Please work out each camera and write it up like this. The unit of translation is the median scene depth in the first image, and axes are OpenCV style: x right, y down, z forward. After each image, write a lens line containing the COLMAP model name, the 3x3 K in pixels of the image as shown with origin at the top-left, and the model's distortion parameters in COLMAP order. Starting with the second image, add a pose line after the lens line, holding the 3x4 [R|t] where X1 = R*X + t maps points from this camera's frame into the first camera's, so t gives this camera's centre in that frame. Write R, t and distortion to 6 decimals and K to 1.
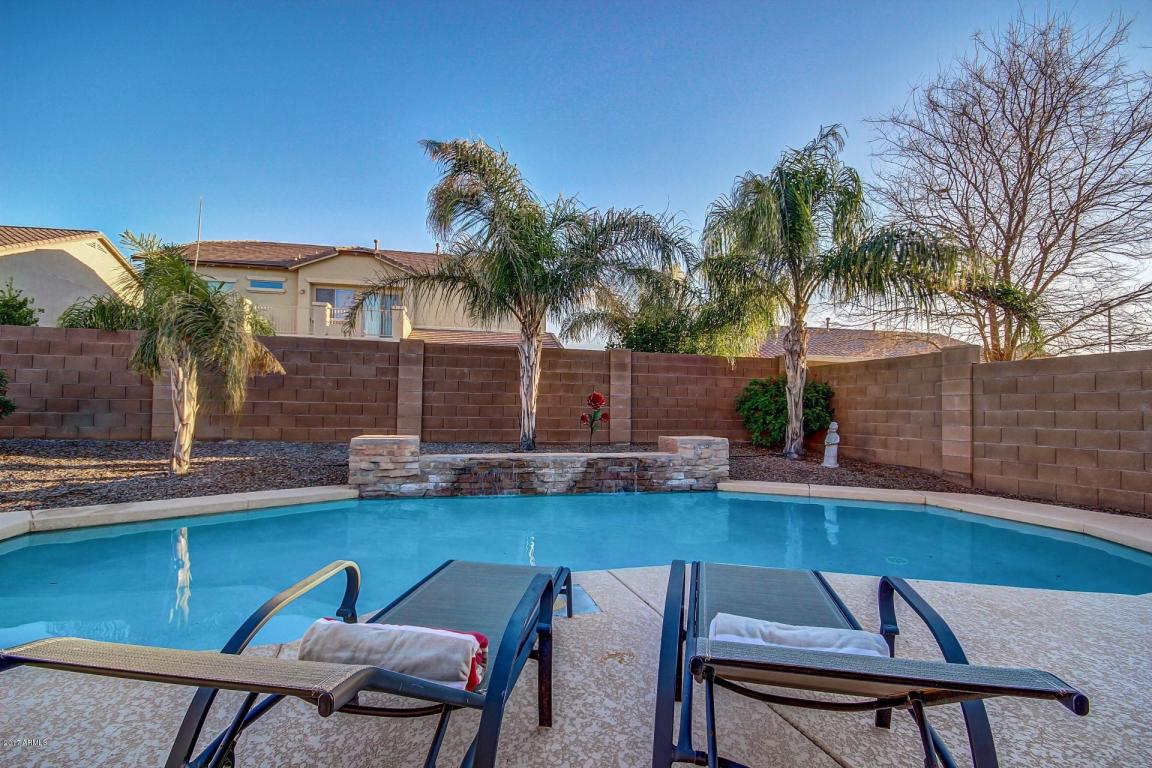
lens RADIAL K [[527.2, 0, 578.3], [0, 527.2, 398.5], [0, 0, 1]] dist [-0.004064, -0.000423]
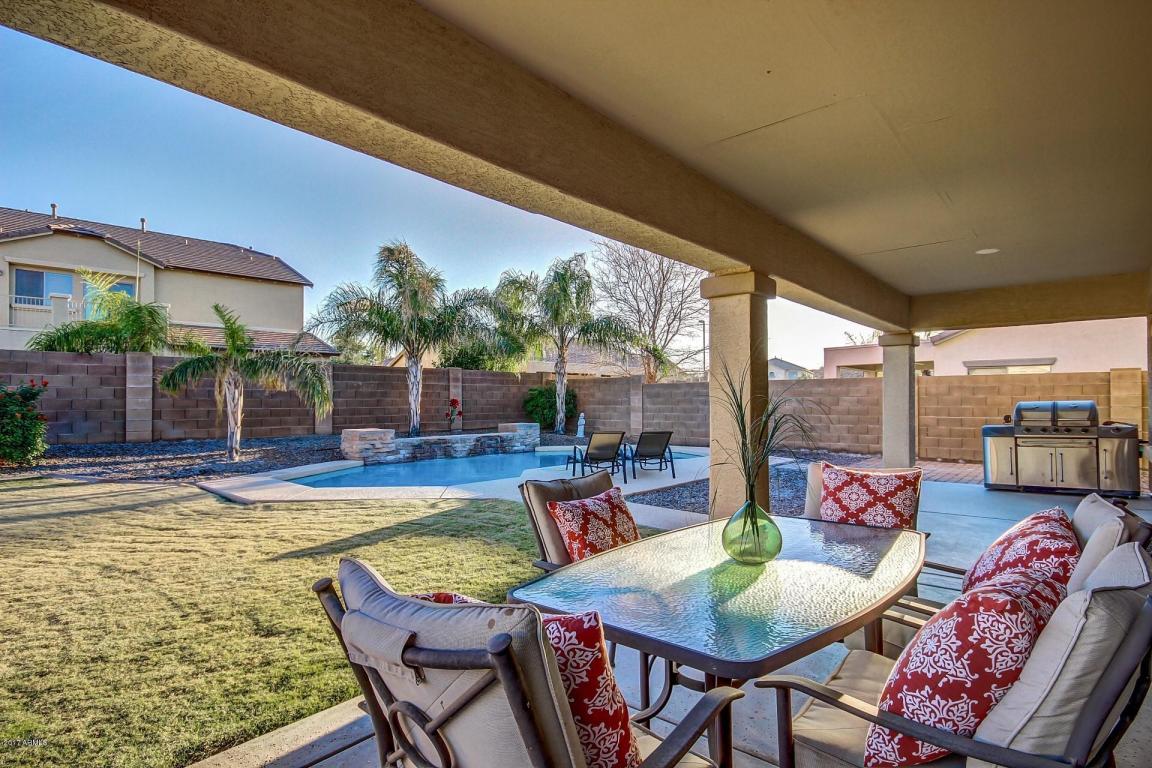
lens RADIAL K [[581.0, 0, 571.3], [0, 581.0, 398.6], [0, 0, 1]] dist [0.001488, 0.000323]
pose [[0.846495, -0.014516, 0.532199, -0.663597], [0.002772, 0.999735, 0.022858, -0.054309], [-0.532389, -0.017874, 0.846311, -0.743188]]
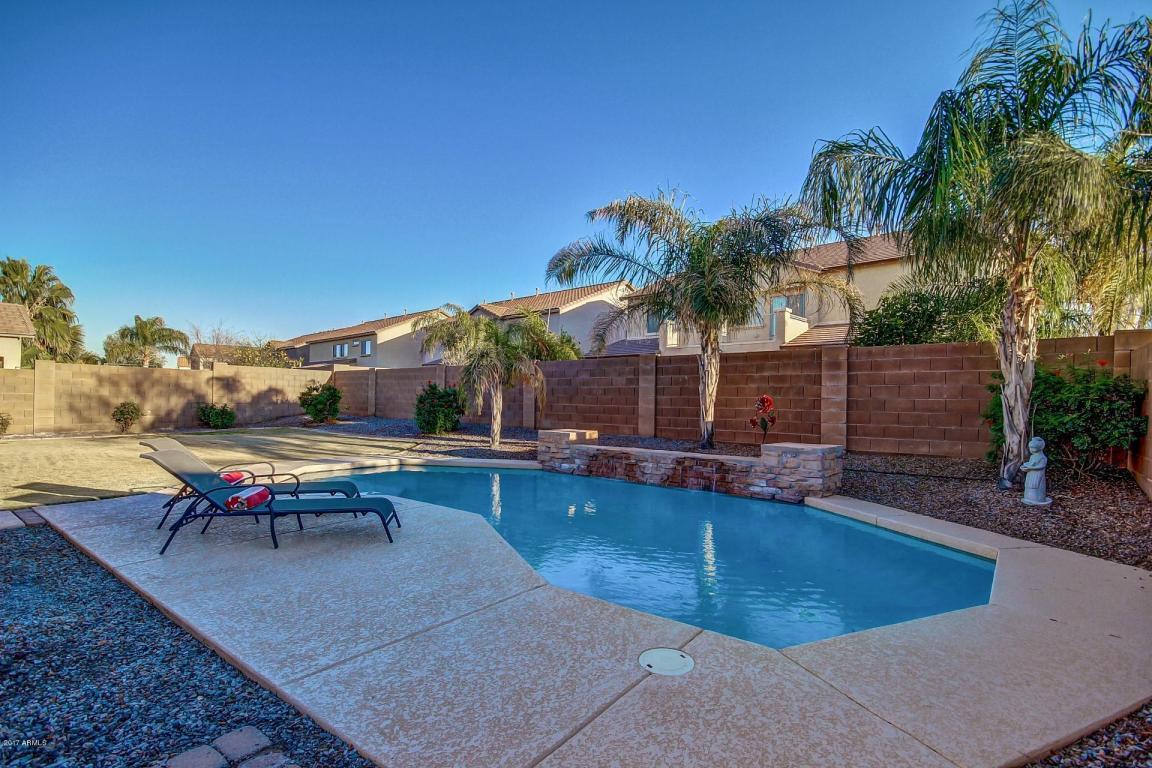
lens RADIAL K [[567.3, 0, 576.0], [0, 567.3, 384.0], [0, 0, 1]] dist [0.000255, 0.000035]
pose [[0.575810, -0.027844, -0.817109, 0.775645], [0.013763, 0.999608, -0.024364, -0.014169], [0.817468, 0.002783, 0.575967, 0.103072]]
